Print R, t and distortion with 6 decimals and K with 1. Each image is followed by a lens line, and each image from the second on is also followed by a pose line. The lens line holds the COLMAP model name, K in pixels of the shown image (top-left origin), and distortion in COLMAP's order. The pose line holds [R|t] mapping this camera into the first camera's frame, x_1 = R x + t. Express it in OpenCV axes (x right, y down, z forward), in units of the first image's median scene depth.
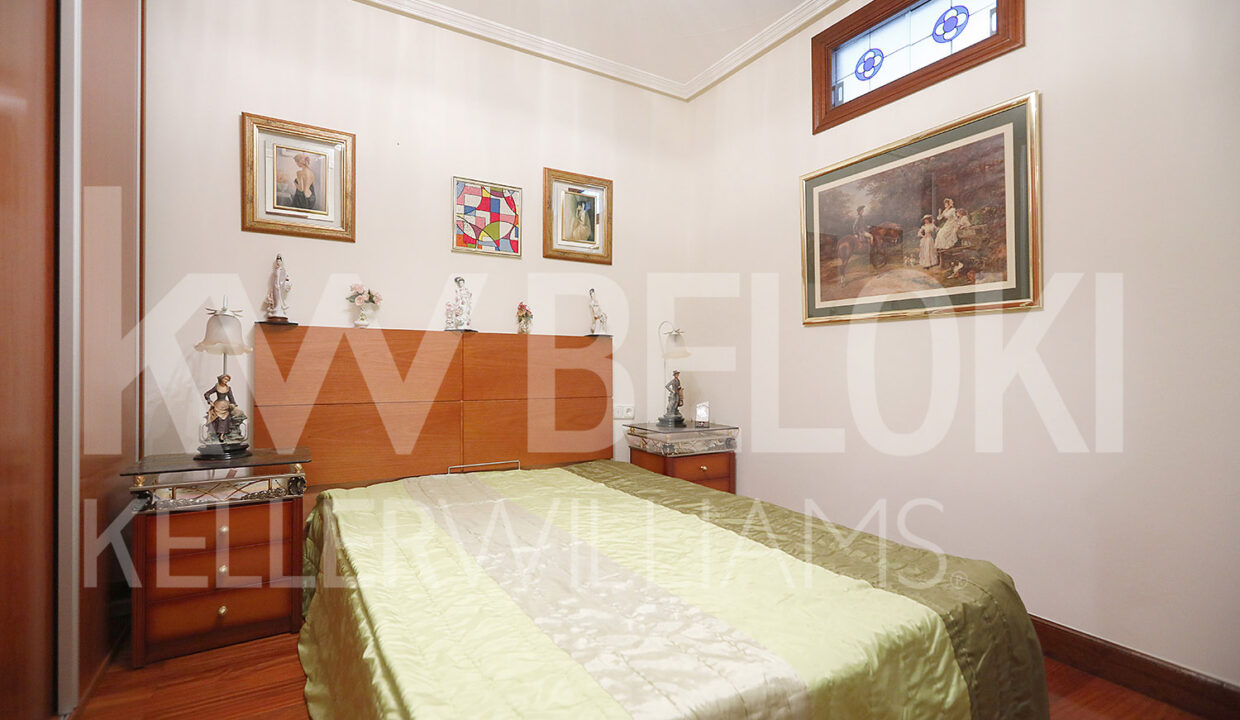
lens RADIAL K [[545.9, 0, 618.6], [0, 545.9, 356.2], [0, 0, 1]] dist [-0.002401, 0.000477]
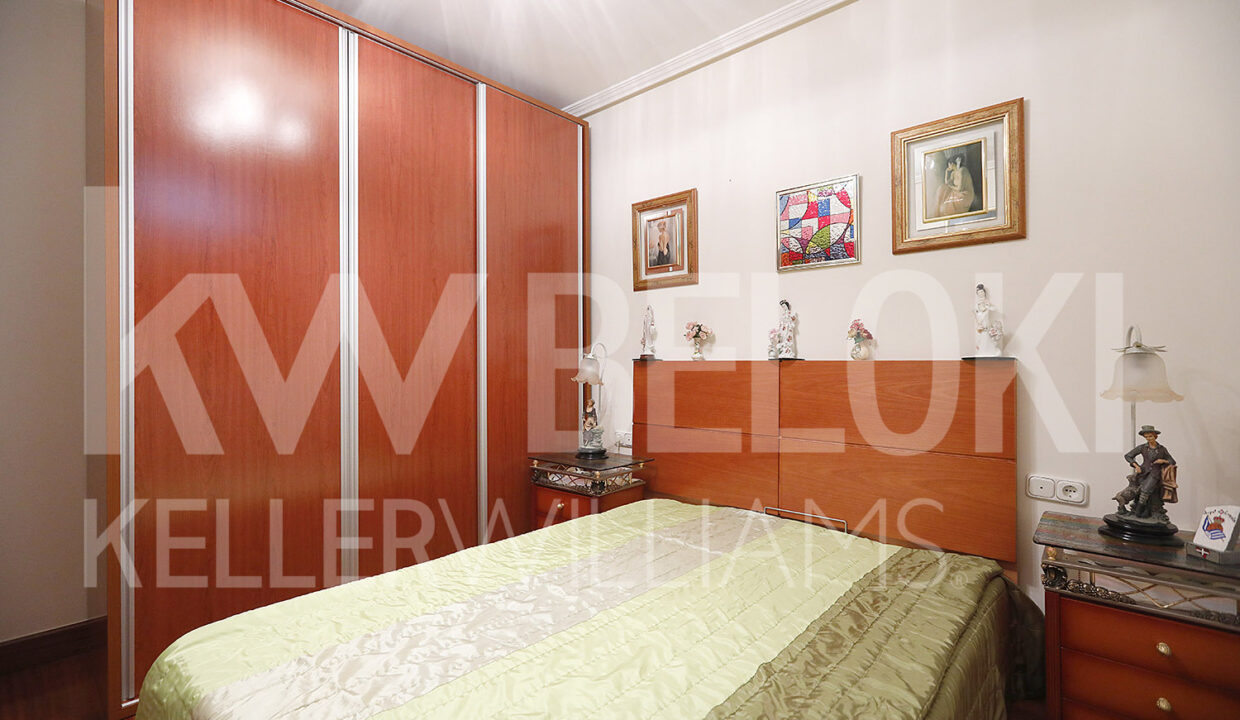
lens RADIAL K [[545.9, 0, 618.6], [0, 545.9, 356.2], [0, 0, 1]] dist [-0.002401, 0.000477]
pose [[0.309007, -0.023912, -0.950759, 0.460900], [0.009689, 0.999711, -0.021995, -0.032689], [0.951010, -0.002415, 0.309150, 0.437038]]
